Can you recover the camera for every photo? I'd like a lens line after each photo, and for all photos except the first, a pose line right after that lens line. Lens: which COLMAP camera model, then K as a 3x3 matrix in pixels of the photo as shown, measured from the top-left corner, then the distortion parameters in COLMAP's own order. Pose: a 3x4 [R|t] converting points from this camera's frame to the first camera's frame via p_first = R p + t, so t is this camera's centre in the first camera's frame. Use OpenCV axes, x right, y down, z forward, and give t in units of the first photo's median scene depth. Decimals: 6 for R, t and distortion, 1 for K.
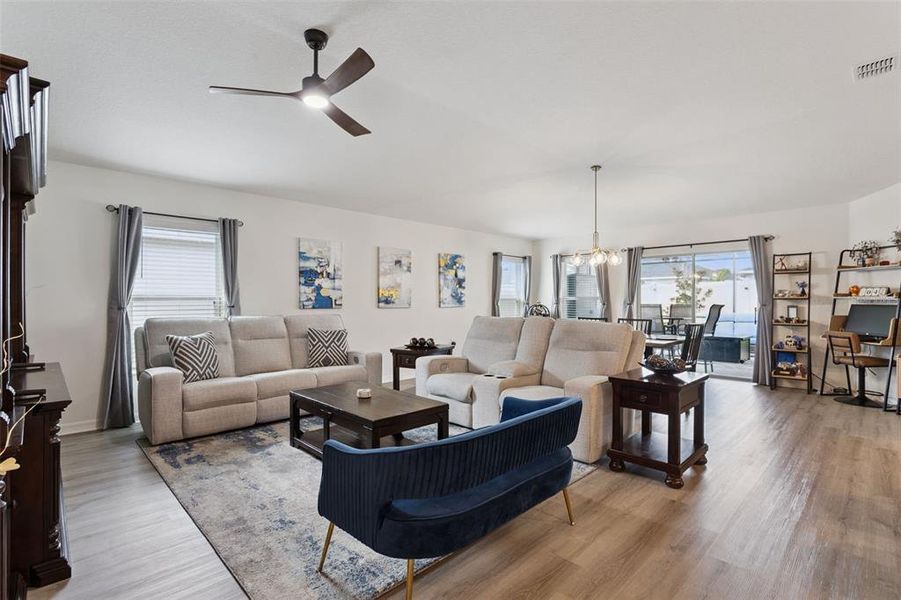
lens RADIAL K [[424.4, 0, 450.5], [0, 424.4, 300.0], [0, 0, 1]] dist [-0.004232, -0.000249]
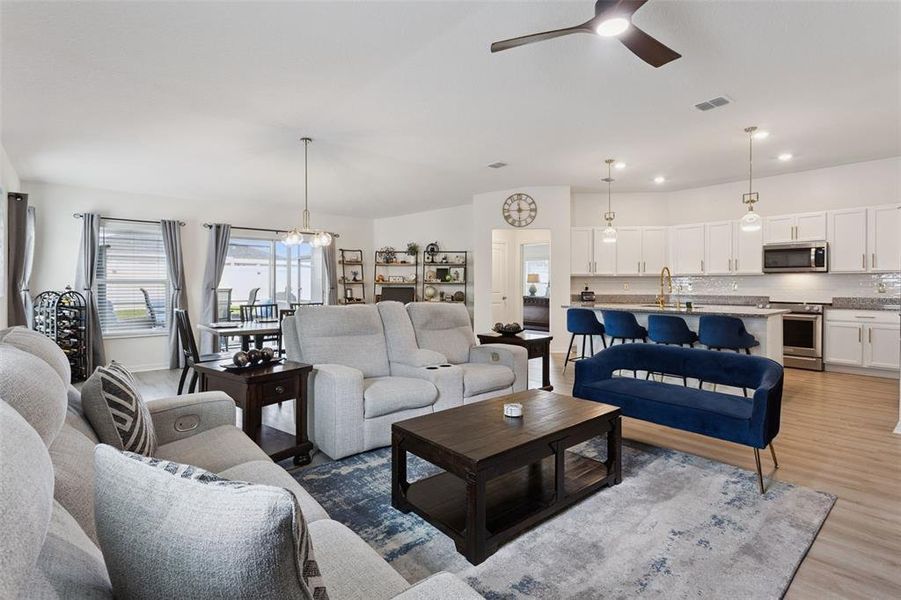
lens RADIAL K [[436.1, 0, 447.3], [0, 436.1, 283.1], [0, 0, 1]] dist [-0.000173, 0.000142]
pose [[0.065317, 0.004629, 0.997854, -0.559365], [-0.000921, 0.999989, -0.004579, 0.001466], [-0.997864, -0.000620, 0.065321, 0.615629]]
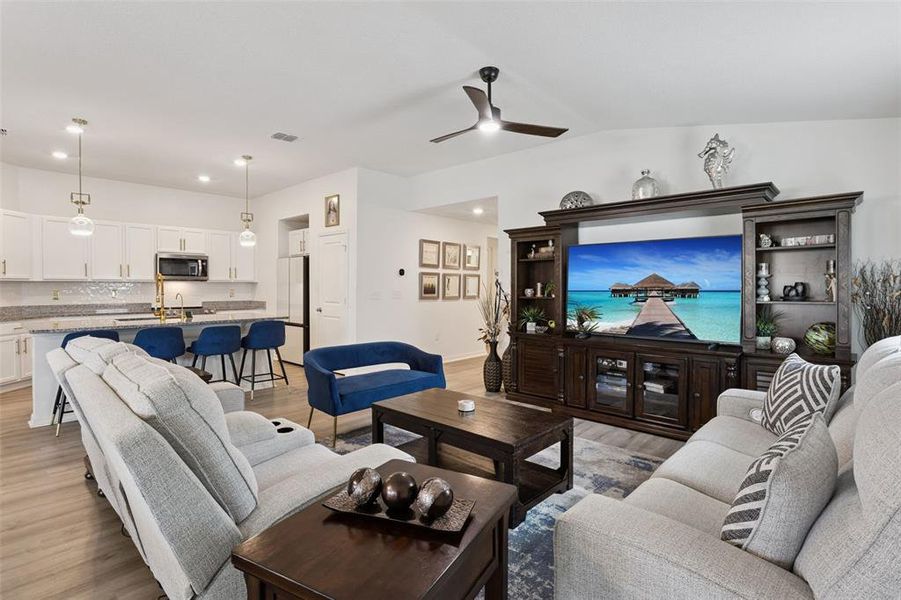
lens RADIAL K [[442.4, 0, 449.2], [0, 442.4, 290.8], [0, 0, 1]] dist [-0.003114, 0.000227]
pose [[-0.998725, 0.001766, -0.050453, -0.070659], [0.001327, 0.999961, 0.008723, -0.012596], [0.050466, 0.008645, -0.998688, 1.097014]]
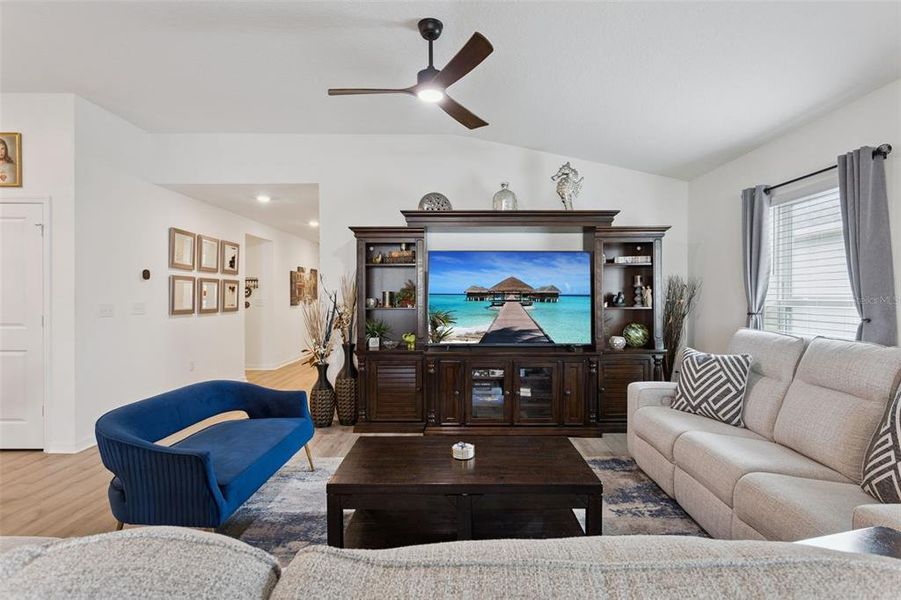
lens RADIAL K [[444.2, 0, 460.8], [0, 444.2, 300.8], [0, 0, 1]] dist [-0.011838, 0.000489]
pose [[-0.695138, 0.010336, -0.718802, 0.171044], [0.002918, 0.999929, 0.011557, -0.012822], [0.718871, 0.005936, -0.695119, 0.853856]]
